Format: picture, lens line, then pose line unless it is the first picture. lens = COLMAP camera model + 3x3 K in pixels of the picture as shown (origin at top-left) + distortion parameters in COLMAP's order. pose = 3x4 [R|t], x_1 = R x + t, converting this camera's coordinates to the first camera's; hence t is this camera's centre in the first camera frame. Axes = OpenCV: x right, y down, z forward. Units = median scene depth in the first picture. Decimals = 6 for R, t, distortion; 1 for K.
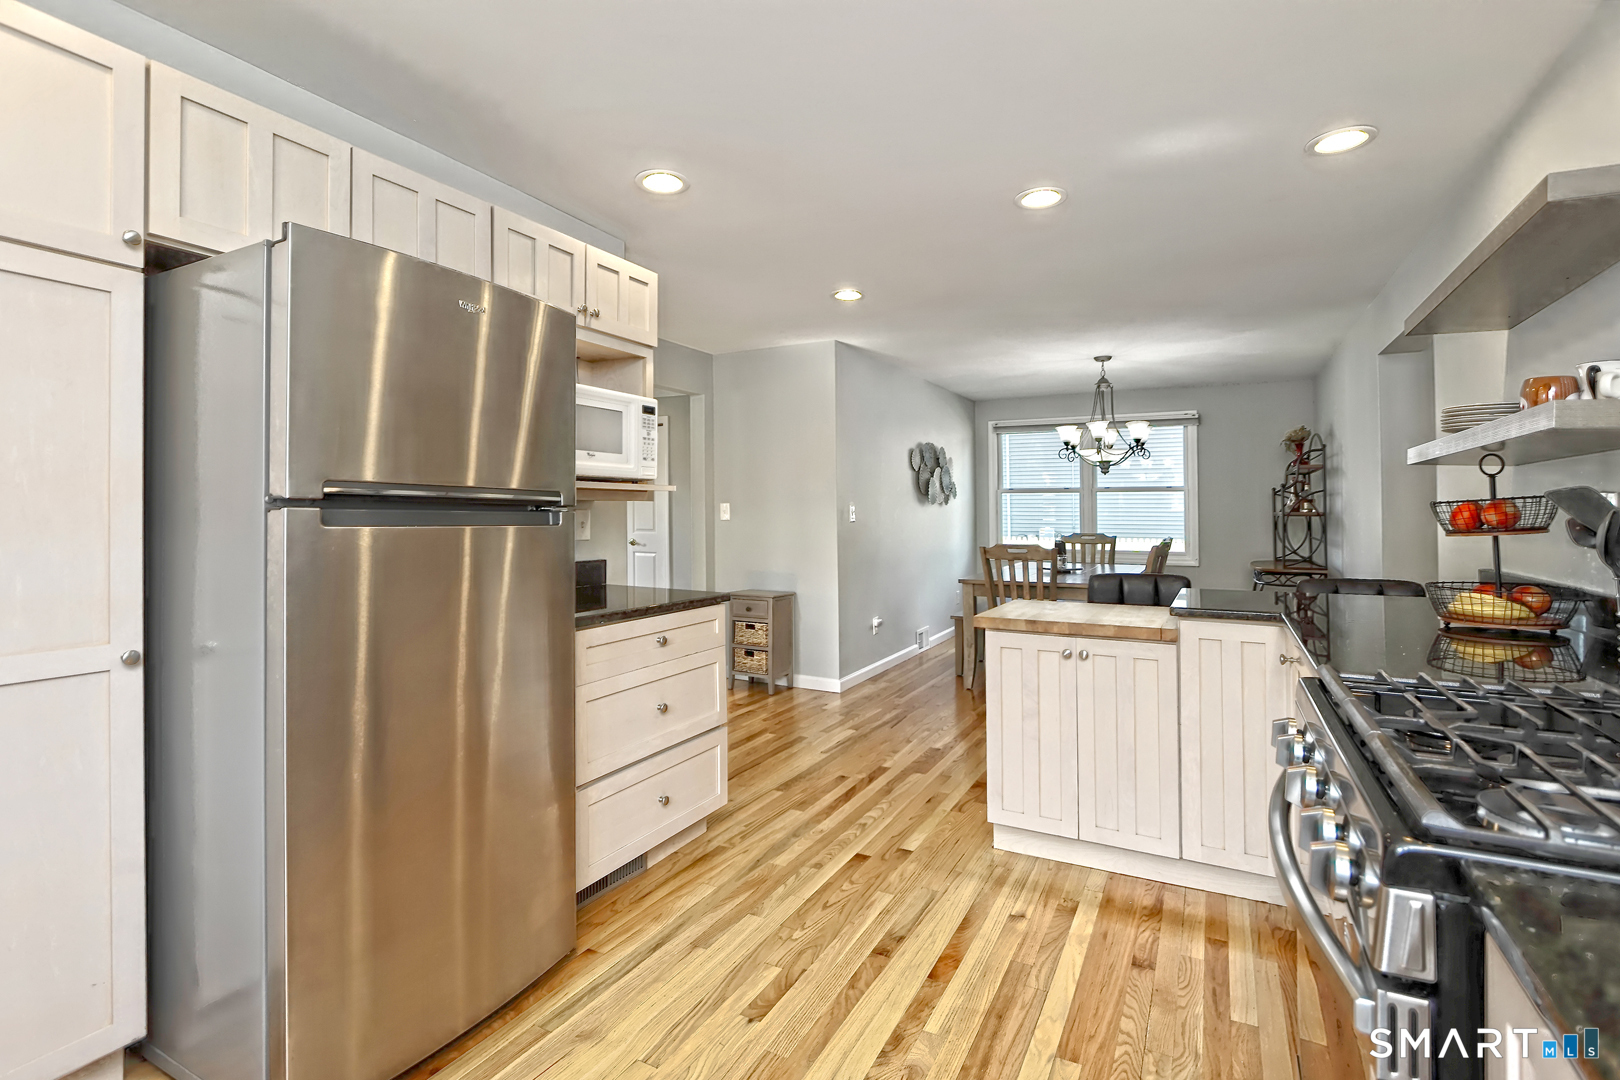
lens RADIAL K [[764.1, 0, 808.8], [0, 764.1, 500.4], [0, 0, 1]] dist [0.000384, 0.000302]
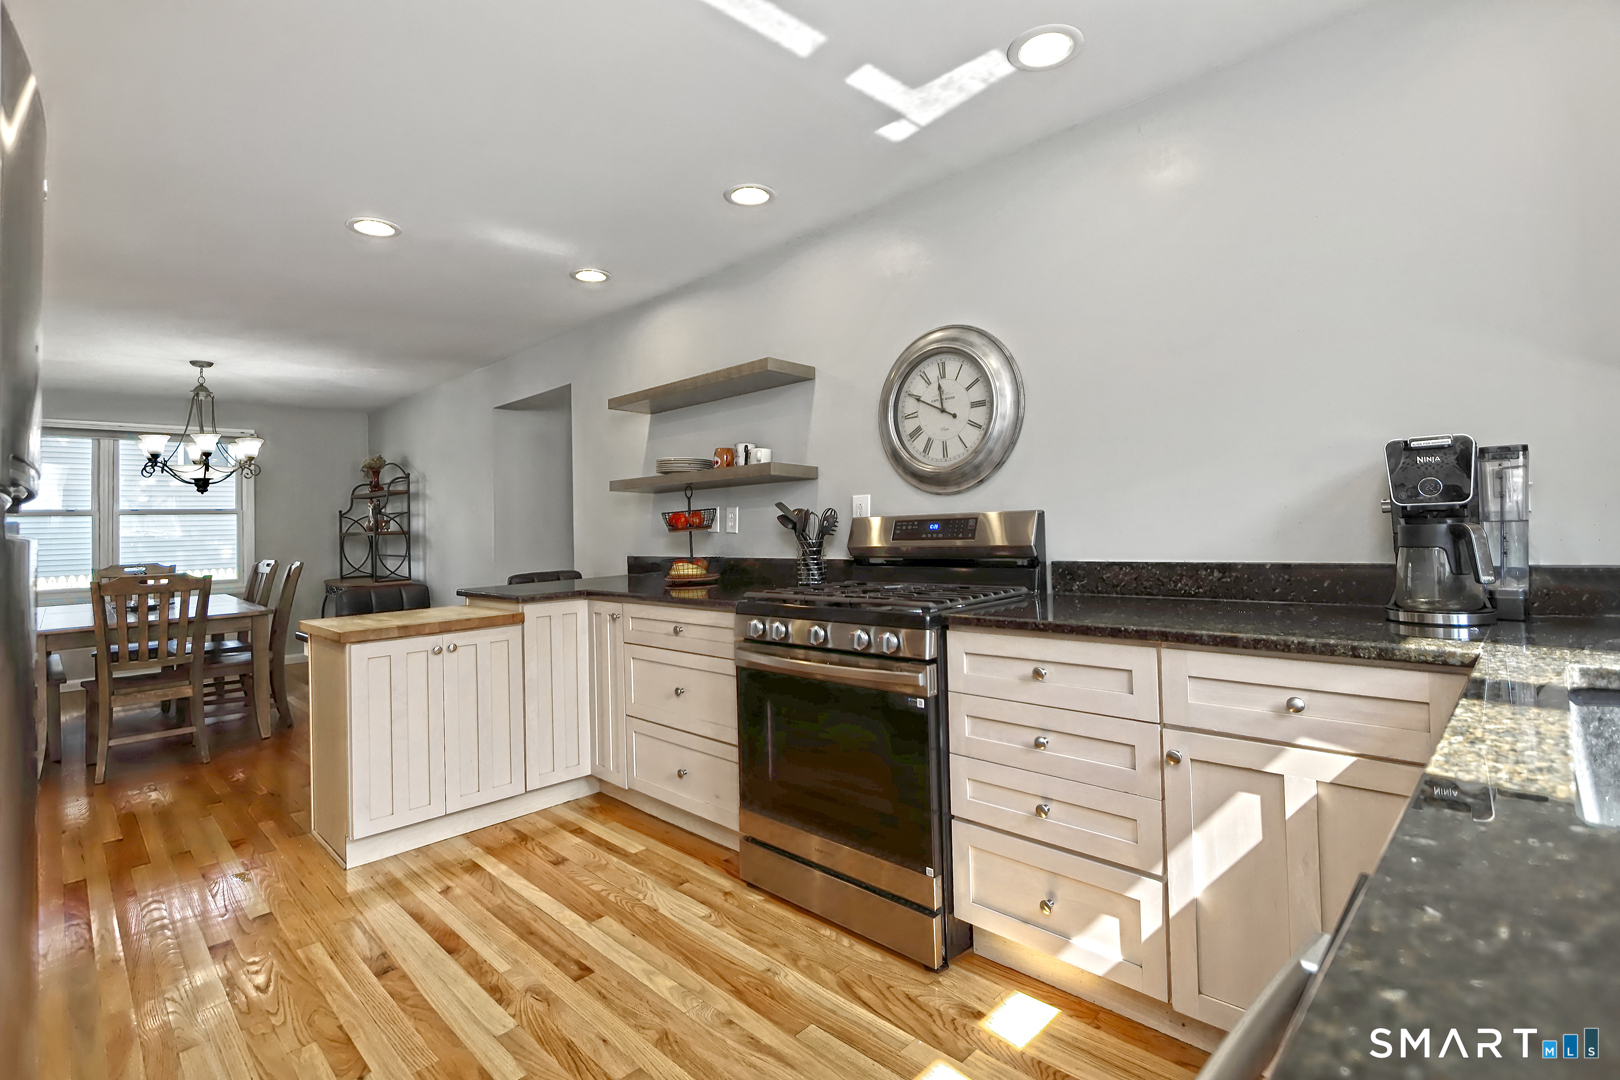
lens RADIAL K [[760.0, 0, 814.6], [0, 760.0, 485.2], [0, 0, 1]] dist [-0.001699, -0.000294]
pose [[0.288407, 0.039264, 0.956703, -0.563451], [0.016495, 0.998807, -0.045964, 0.019342], [-0.957366, 0.029037, 0.287415, 0.142430]]
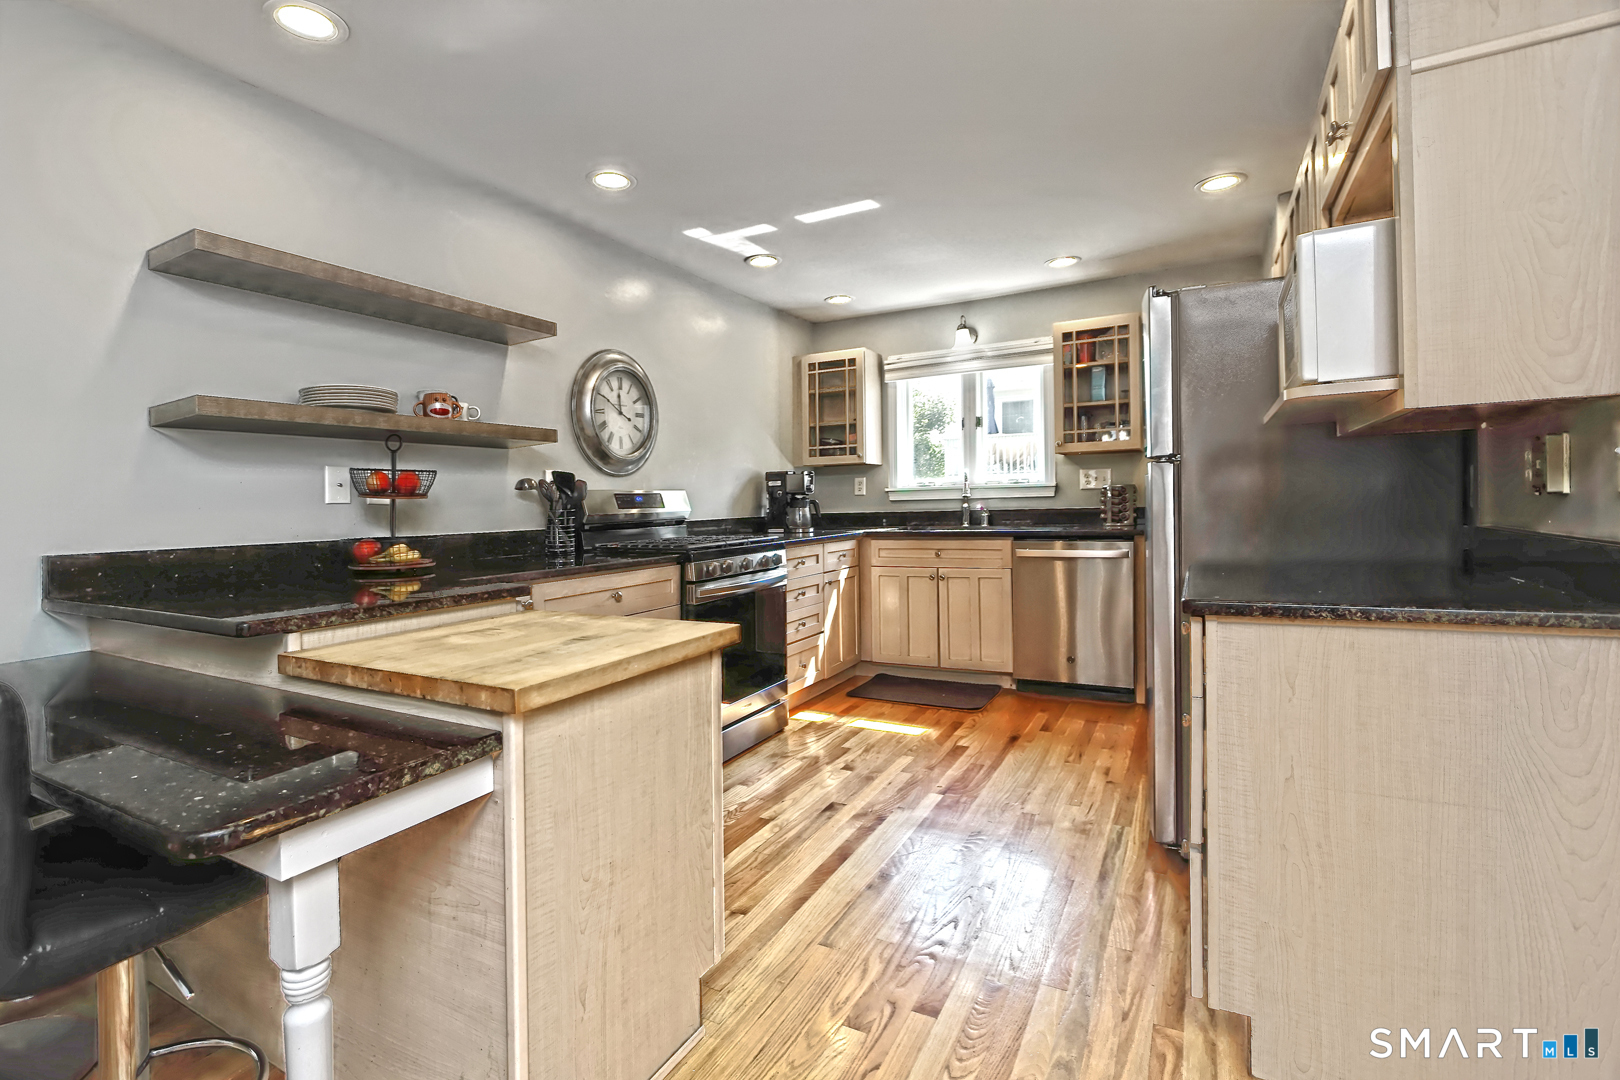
lens RADIAL K [[769.2, 0, 770.9], [0, 769.2, 498.2], [0, 0, 1]] dist [0.000974, 0.000241]
pose [[-0.999419, 0.022800, 0.025318, 0.175793], [0.022268, 0.999529, -0.021122, 0.064504], [-0.025787, -0.020546, -0.999456, 1.687187]]
